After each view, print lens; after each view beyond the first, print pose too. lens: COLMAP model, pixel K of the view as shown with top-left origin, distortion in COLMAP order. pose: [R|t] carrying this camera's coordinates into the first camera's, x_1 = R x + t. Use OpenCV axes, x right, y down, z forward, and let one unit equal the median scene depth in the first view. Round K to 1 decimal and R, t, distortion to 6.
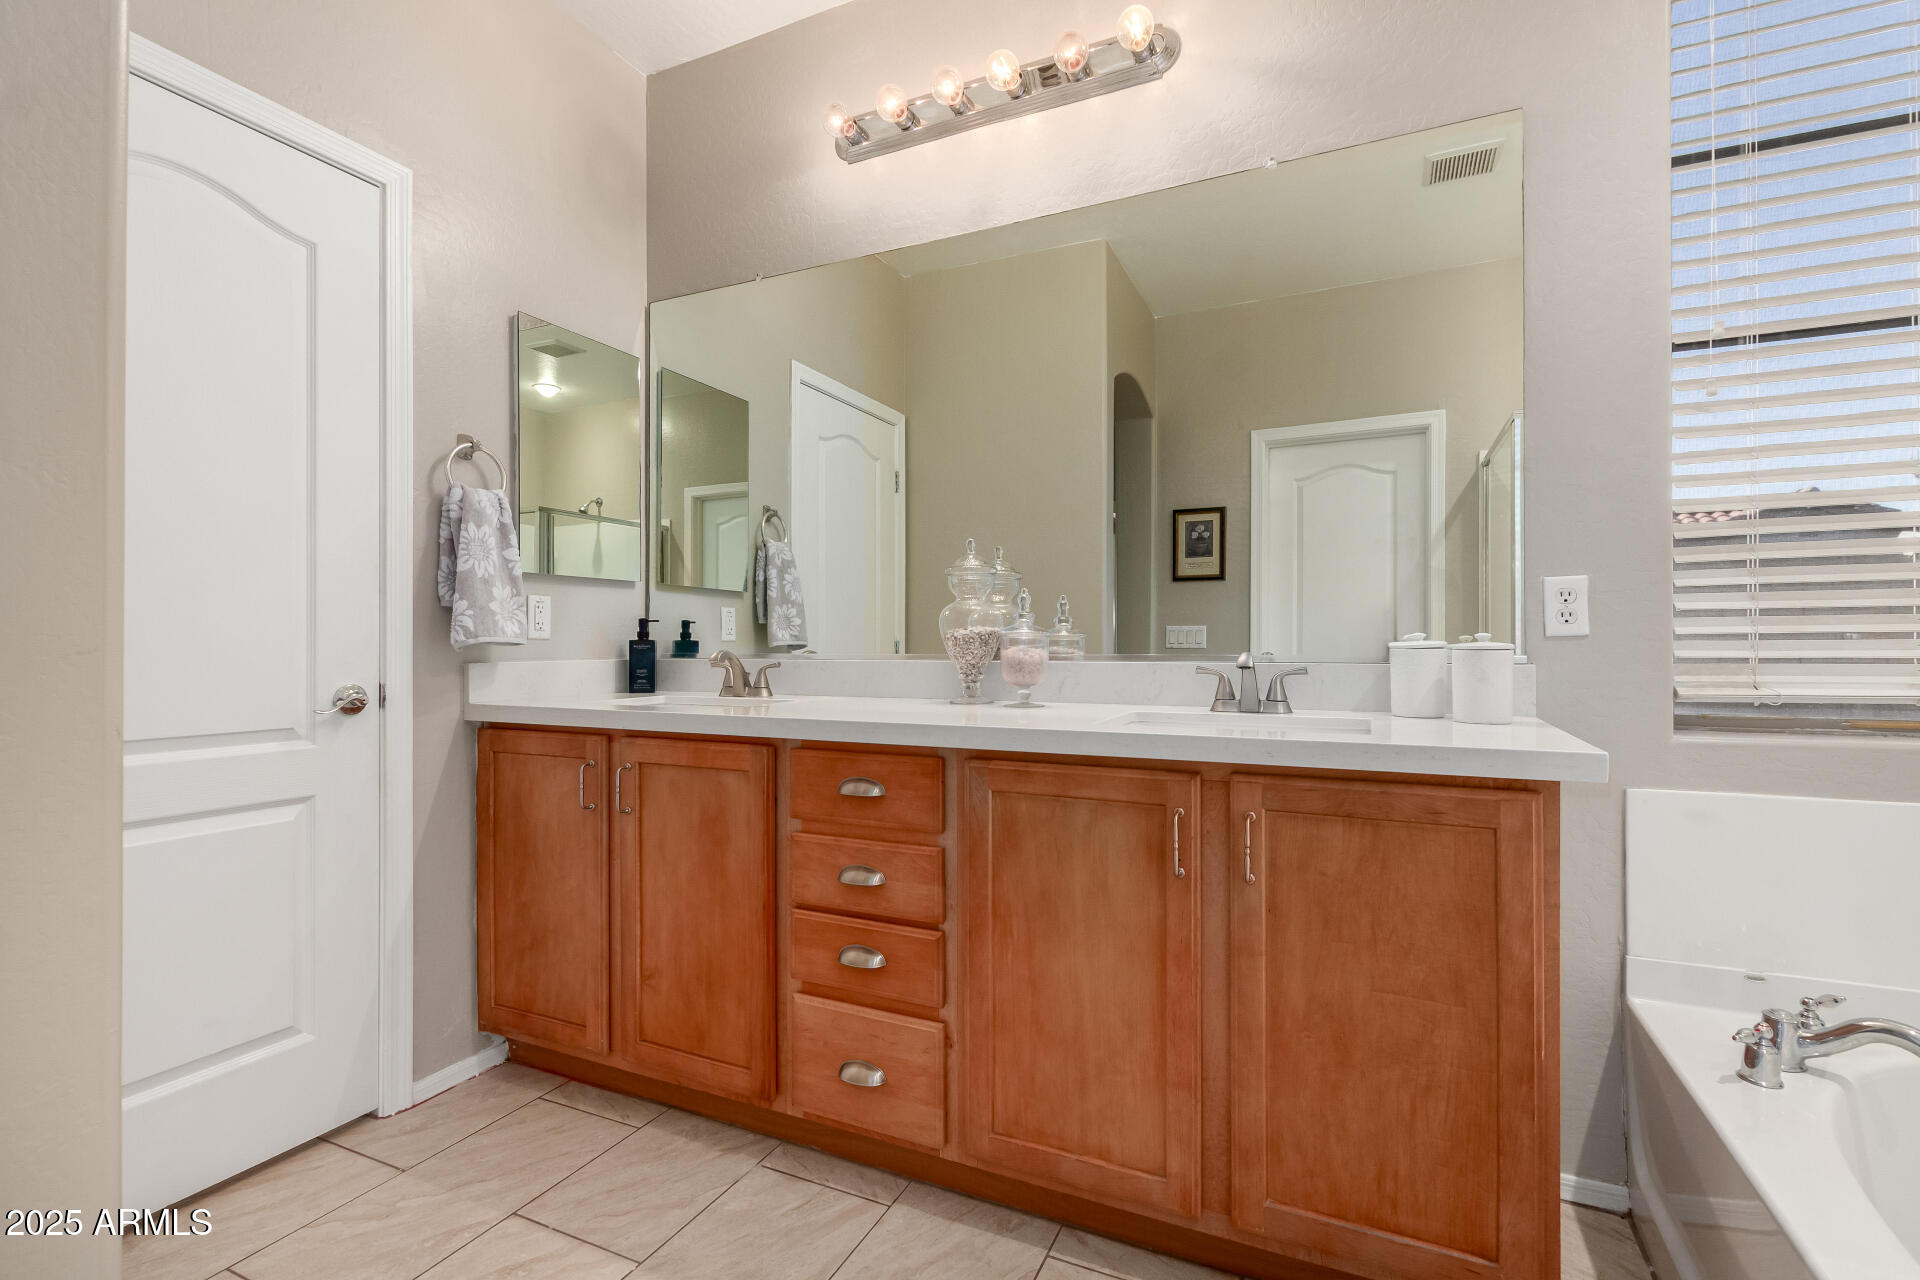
lens RADIAL K [[876.1, 0, 965.9], [0, 876.1, 625.4], [0, 0, 1]] dist [-0.000623, 0.000155]
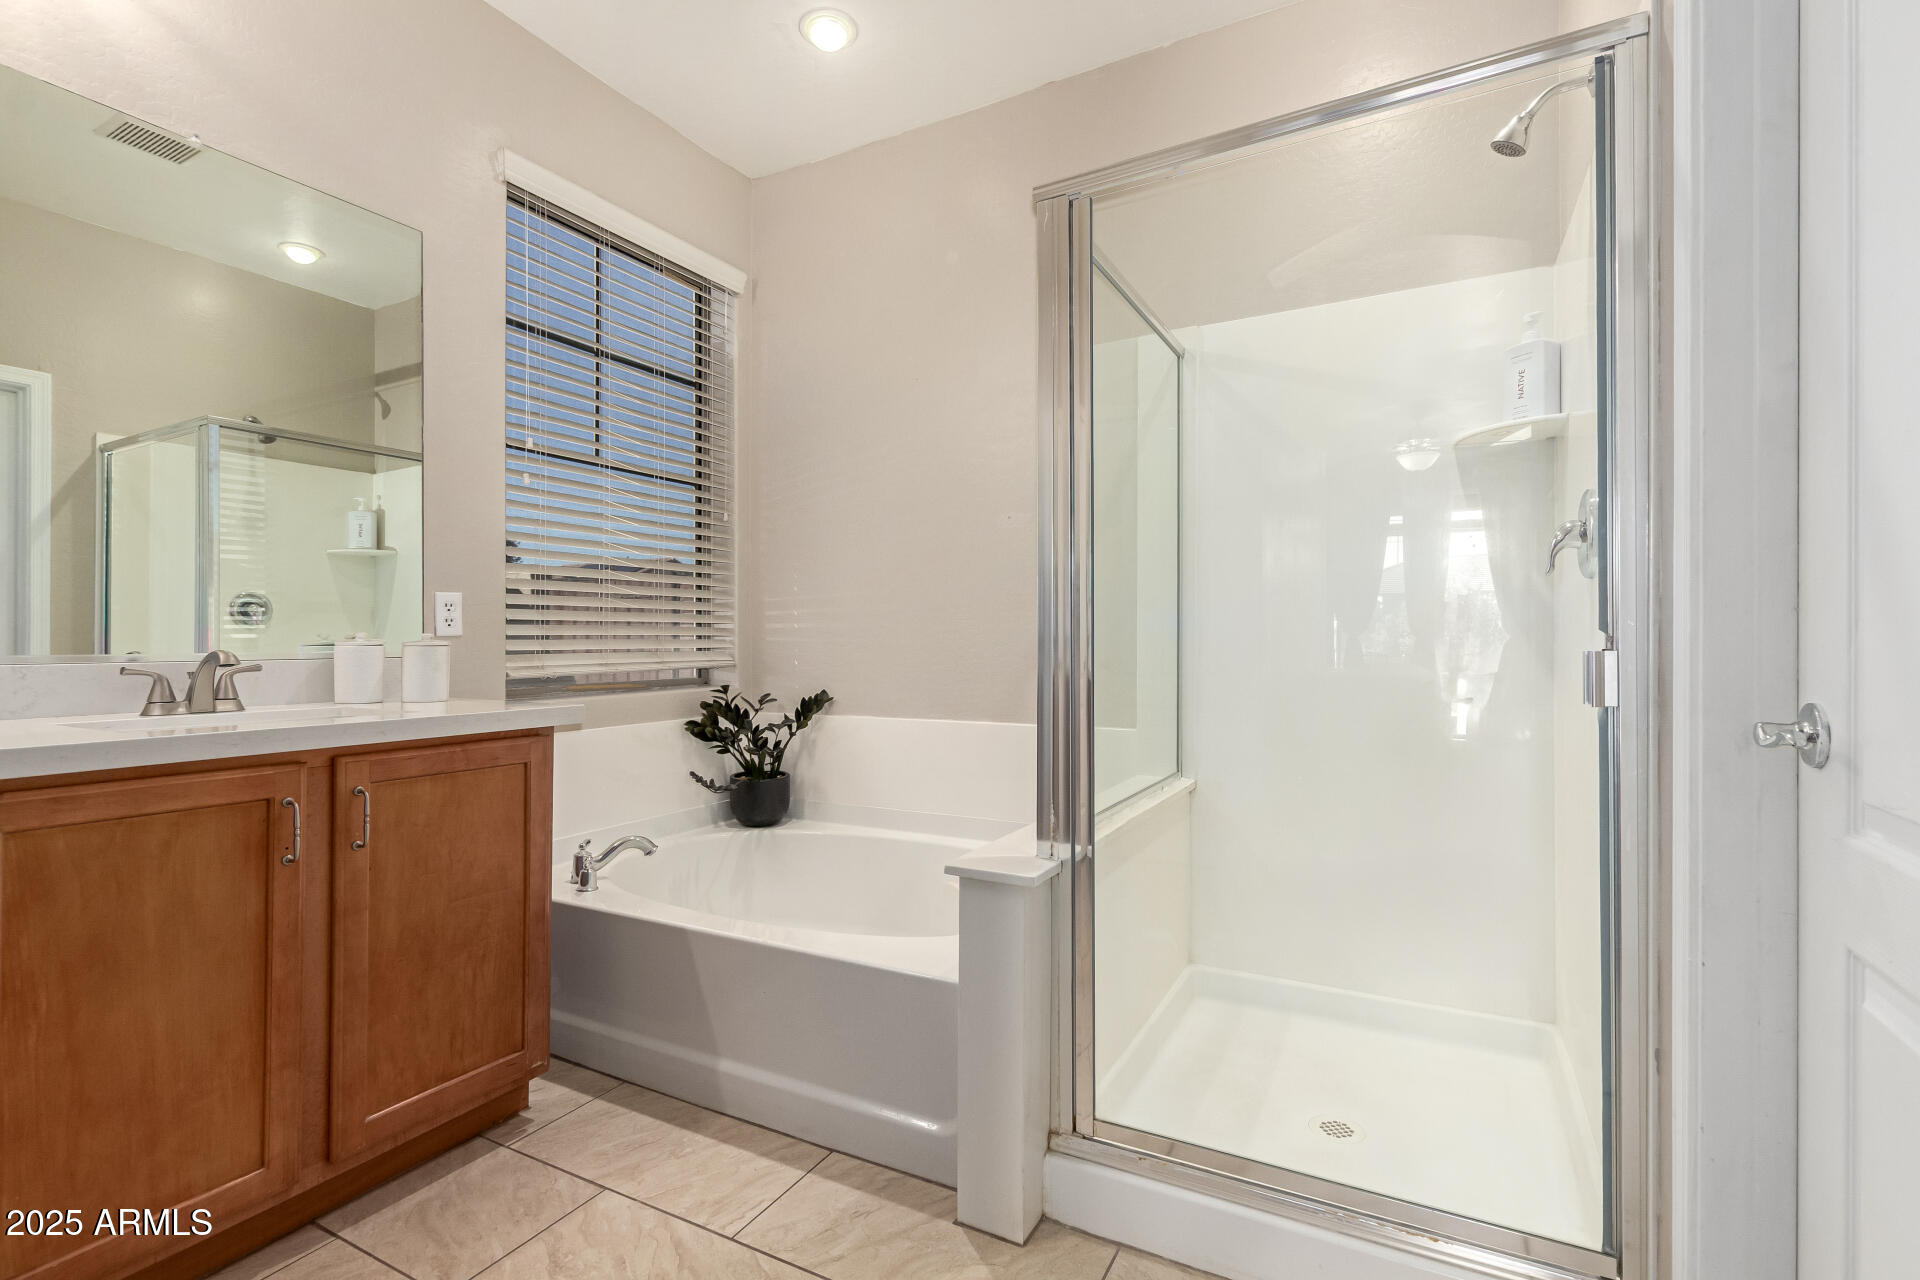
lens RADIAL K [[876.1, 0, 967.1], [0, 876.1, 640.4], [0, 0, 1]] dist [-0.000623, 0.000155]
pose [[0.052661, 0.003310, 0.998607, -0.712783], [-0.015133, 0.999882, -0.002516, 0.011382], [-0.998498, -0.014980, 0.052705, 0.137039]]
